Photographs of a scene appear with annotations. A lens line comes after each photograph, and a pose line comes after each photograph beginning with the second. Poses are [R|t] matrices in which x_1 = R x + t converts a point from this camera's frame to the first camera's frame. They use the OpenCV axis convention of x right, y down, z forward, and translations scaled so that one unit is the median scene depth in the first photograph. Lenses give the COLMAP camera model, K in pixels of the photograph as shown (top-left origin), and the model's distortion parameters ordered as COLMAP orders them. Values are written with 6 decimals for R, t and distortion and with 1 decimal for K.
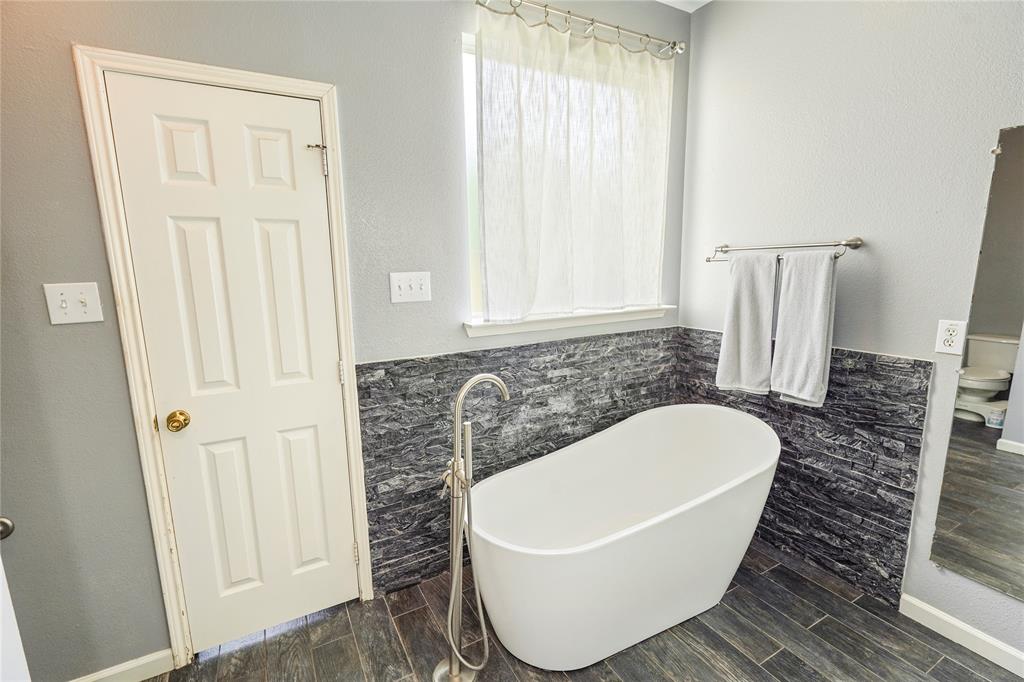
lens RADIAL K [[465.4, 0, 508.2], [0, 465.4, 343.9], [0, 0, 1]] dist [0.000511, 0.000046]
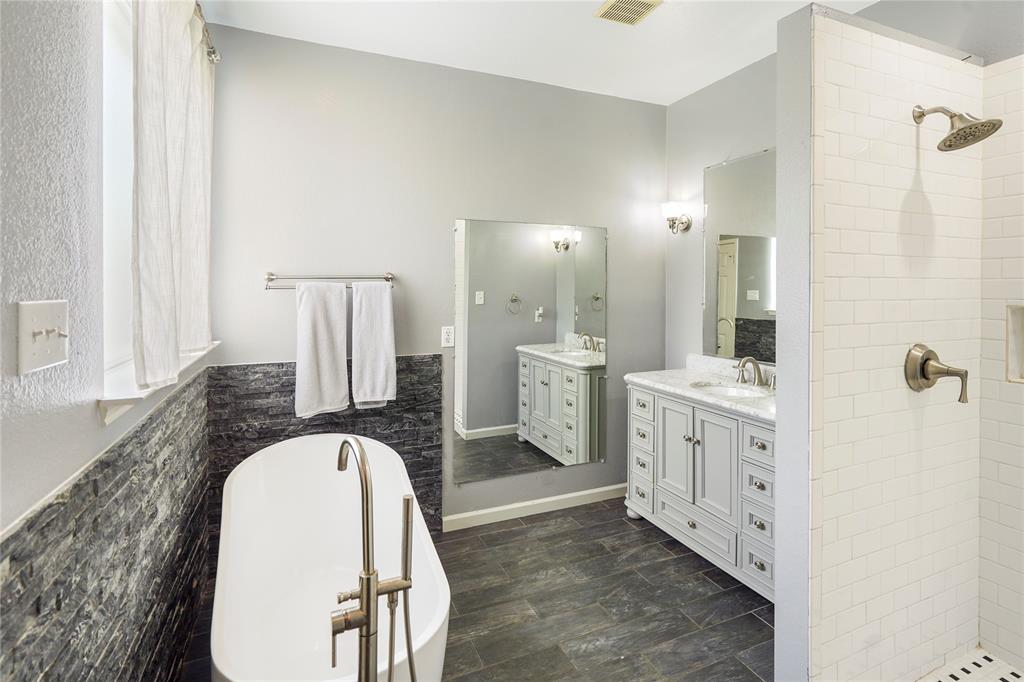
lens RADIAL K [[486.9, 0, 510.7], [0, 486.9, 290.8], [0, 0, 1]] dist [-0.001307, -0.000148]
pose [[0.103103, 0.010698, 0.994613, -0.597092], [0.171924, 0.984700, -0.028413, -0.071927], [-0.979700, 0.173927, 0.099686, 0.491691]]
